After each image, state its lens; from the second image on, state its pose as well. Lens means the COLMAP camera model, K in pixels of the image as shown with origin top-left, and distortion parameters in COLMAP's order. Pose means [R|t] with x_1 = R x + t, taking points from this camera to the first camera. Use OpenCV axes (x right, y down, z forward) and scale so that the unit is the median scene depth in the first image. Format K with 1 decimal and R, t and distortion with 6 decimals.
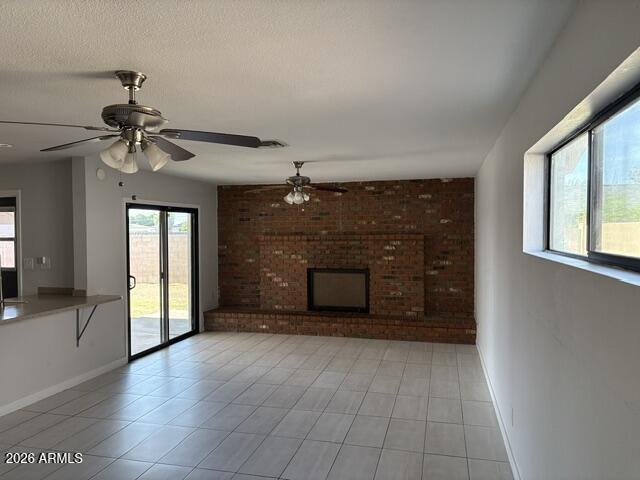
lens RADIAL K [[481.2, 0, 320.0], [0, 481.2, 240.0], [0, 0, 1]] dist [0.033022, -0.000967]
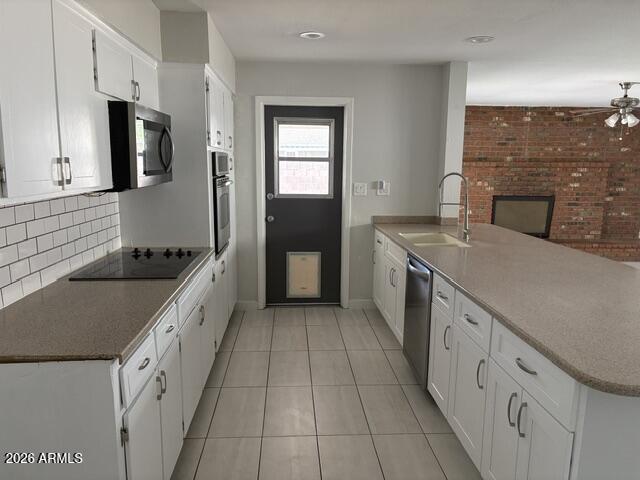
lens RADIAL K [[487.7, 0, 320.9], [0, 487.7, 271.9], [0, 0, 1]] dist [0.005420, 0.000162]
pose [[0.950830, -0.052681, 0.305200, -0.716476], [-0.010405, 0.979438, 0.201478, 0.014672], [-0.309538, -0.194747, 0.930731, 0.149904]]
